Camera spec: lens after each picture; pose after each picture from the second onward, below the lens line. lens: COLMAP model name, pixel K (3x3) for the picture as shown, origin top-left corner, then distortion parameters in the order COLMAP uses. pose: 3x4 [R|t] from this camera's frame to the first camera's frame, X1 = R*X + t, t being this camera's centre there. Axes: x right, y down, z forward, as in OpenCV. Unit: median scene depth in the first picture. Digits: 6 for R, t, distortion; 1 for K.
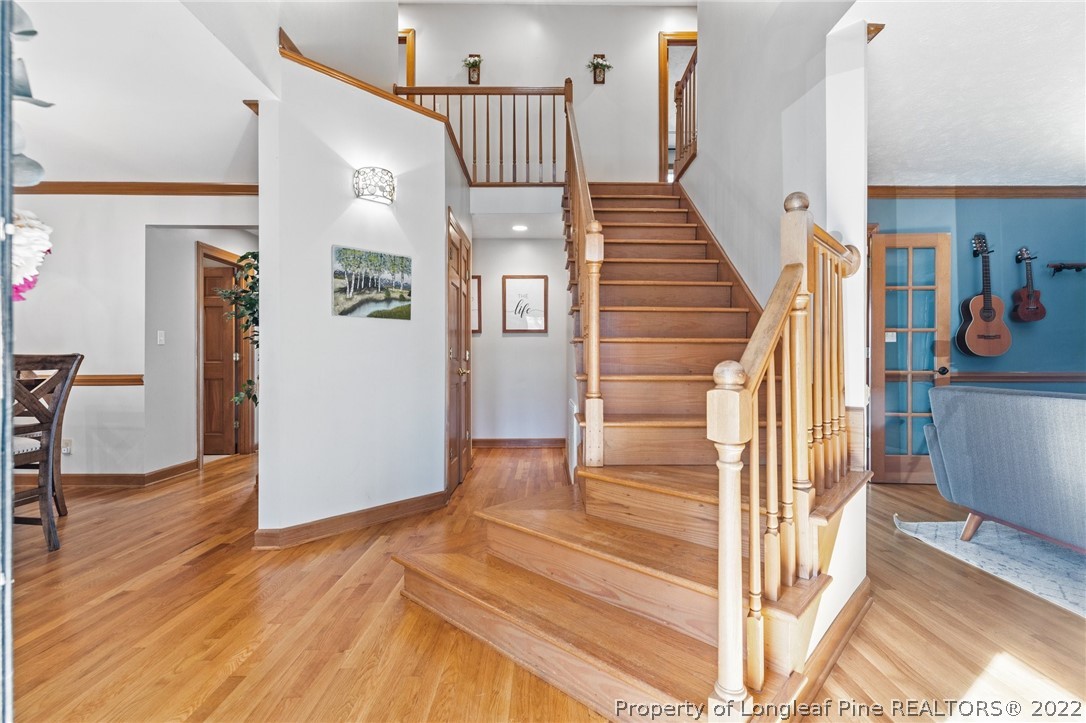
lens RADIAL K [[491.9, 0, 547.5], [0, 491.9, 359.8], [0, 0, 1]] dist [-0.003388, -0.000597]
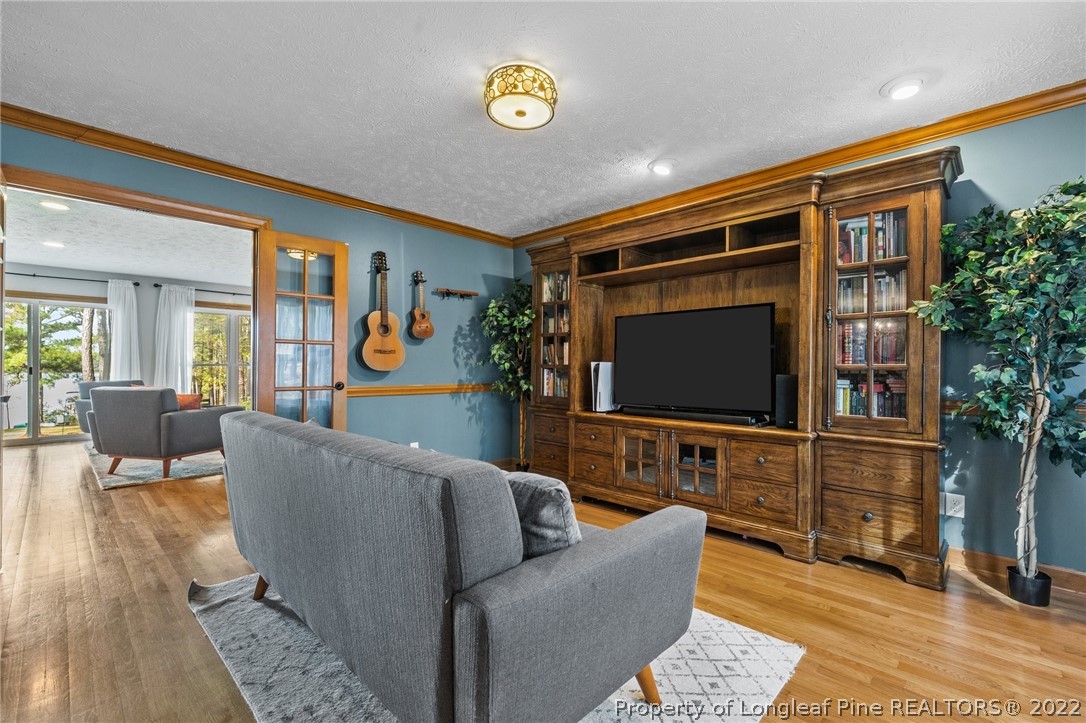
lens RADIAL K [[474.4, 0, 545.2], [0, 474.4, 365.7], [0, 0, 1]] dist [-0.005361, -0.000964]
pose [[0.702067, 0.005273, 0.712092, 0.641877], [-0.001196, 0.999980, -0.006226, -0.019047], [-0.712110, 0.003519, 0.702059, 0.099293]]
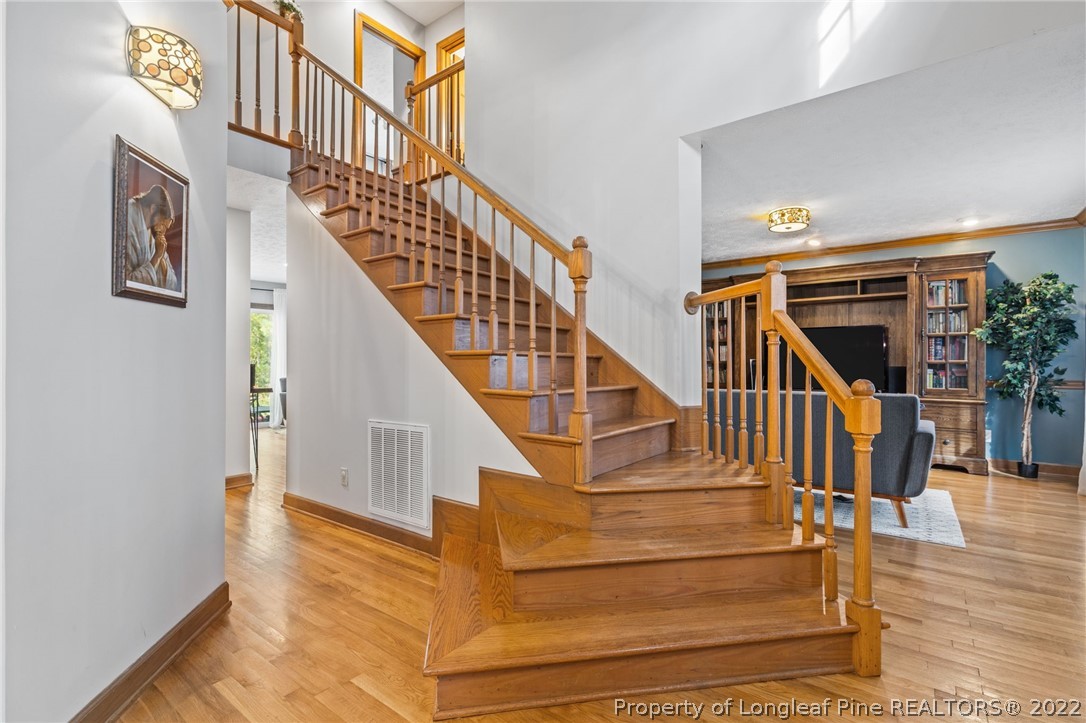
lens RADIAL K [[498.5, 0, 543.5], [0, 498.5, 360.9], [0, 0, 1]] dist [-0.003287, 0.000328]
pose [[0.612236, 0.004823, 0.790660, -0.584317], [0.002999, 0.999960, -0.008422, -0.016171], [-0.790669, 0.007528, 0.612197, 0.345695]]
